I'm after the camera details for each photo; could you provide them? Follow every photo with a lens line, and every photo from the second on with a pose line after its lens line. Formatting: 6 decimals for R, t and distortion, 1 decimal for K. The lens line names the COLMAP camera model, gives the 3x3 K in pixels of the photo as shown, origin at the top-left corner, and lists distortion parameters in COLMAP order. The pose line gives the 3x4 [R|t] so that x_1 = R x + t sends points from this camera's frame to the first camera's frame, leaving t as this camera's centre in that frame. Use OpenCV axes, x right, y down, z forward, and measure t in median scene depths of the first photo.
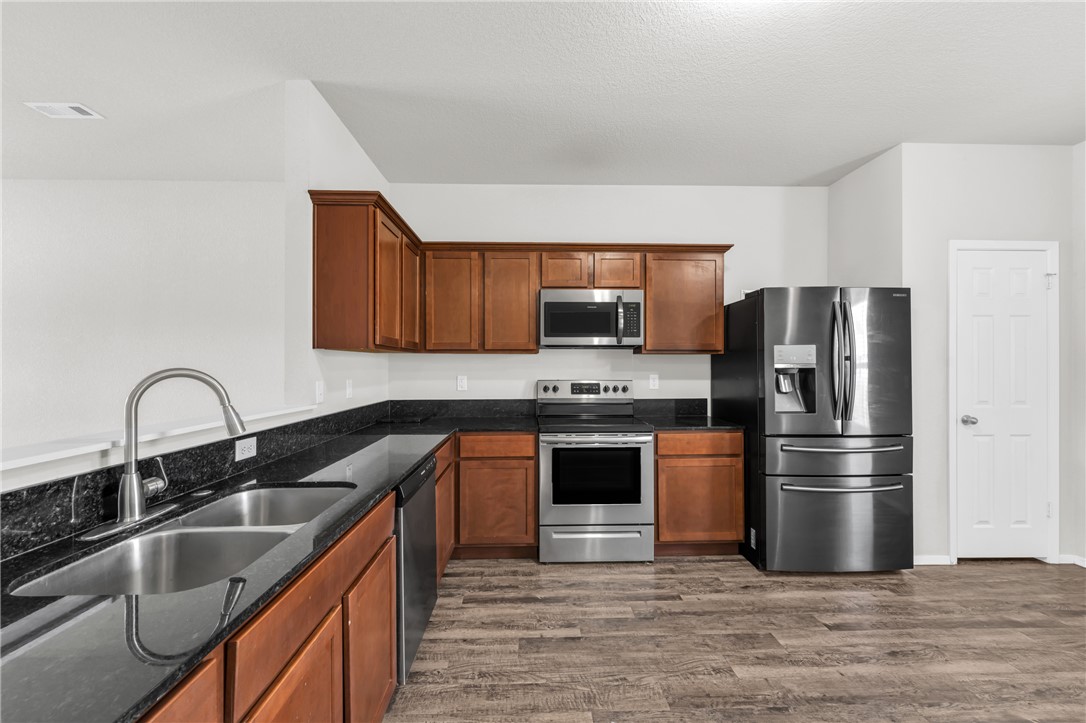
lens RADIAL K [[442.5, 0, 535.7], [0, 442.5, 363.9], [0, 0, 1]] dist [0.002036, -0.000659]
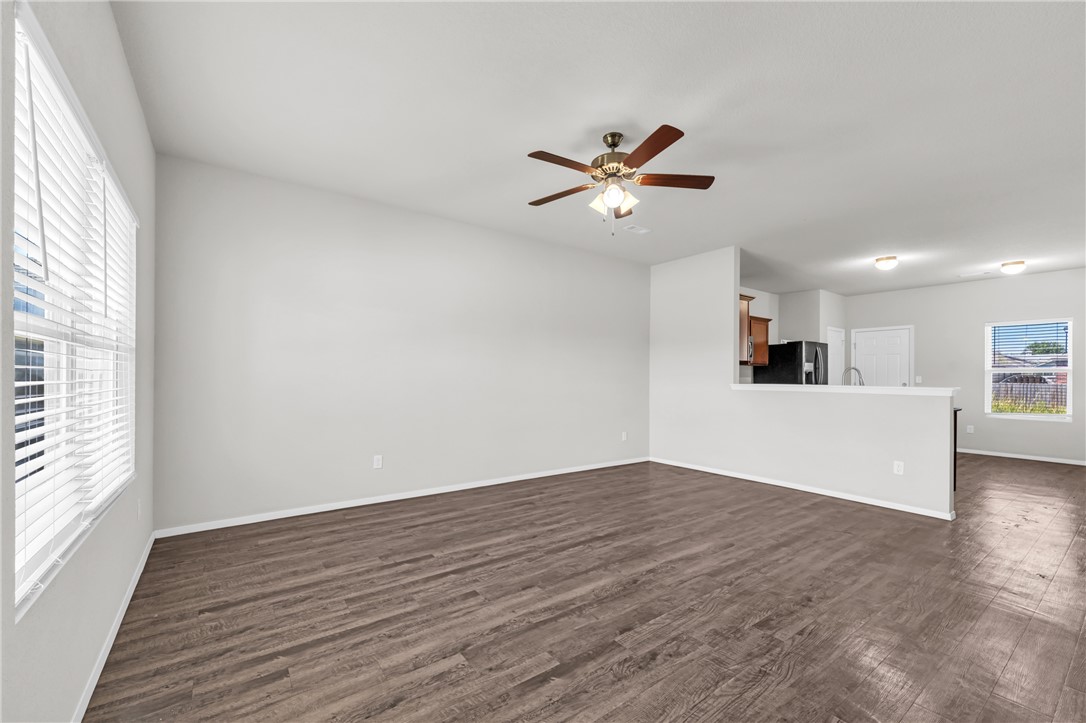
lens RADIAL K [[437.8, 0, 547.0], [0, 437.8, 374.7], [0, 0, 1]] dist [0.001372, -0.000146]
pose [[0.816576, 0.003408, 0.577228, -2.107106], [-0.009103, 0.999934, 0.006975, 0.021453], [-0.577167, -0.010950, 0.816553, -0.234692]]
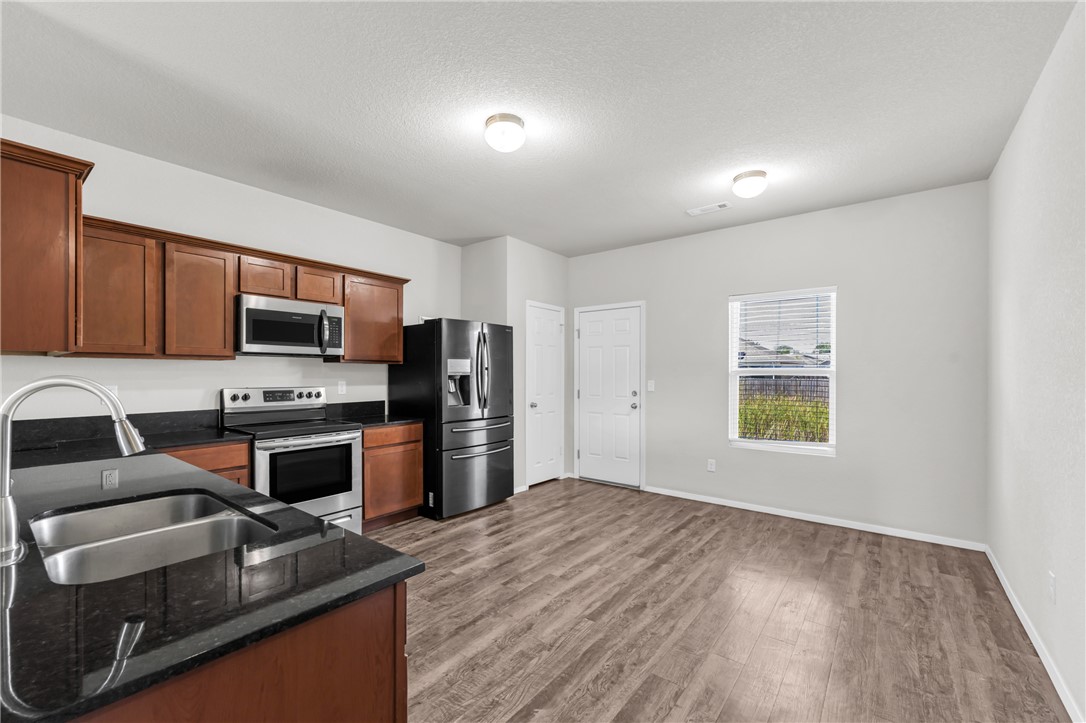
lens RADIAL K [[442.5, 0, 540.8], [0, 442.5, 373.8], [0, 0, 1]] dist [0.002036, -0.000659]
pose [[0.640624, 0.000734, 0.767855, -0.337689], [-0.004393, 0.999987, 0.002709, 0.000309], [-0.767843, -0.005109, 0.640618, -0.132992]]
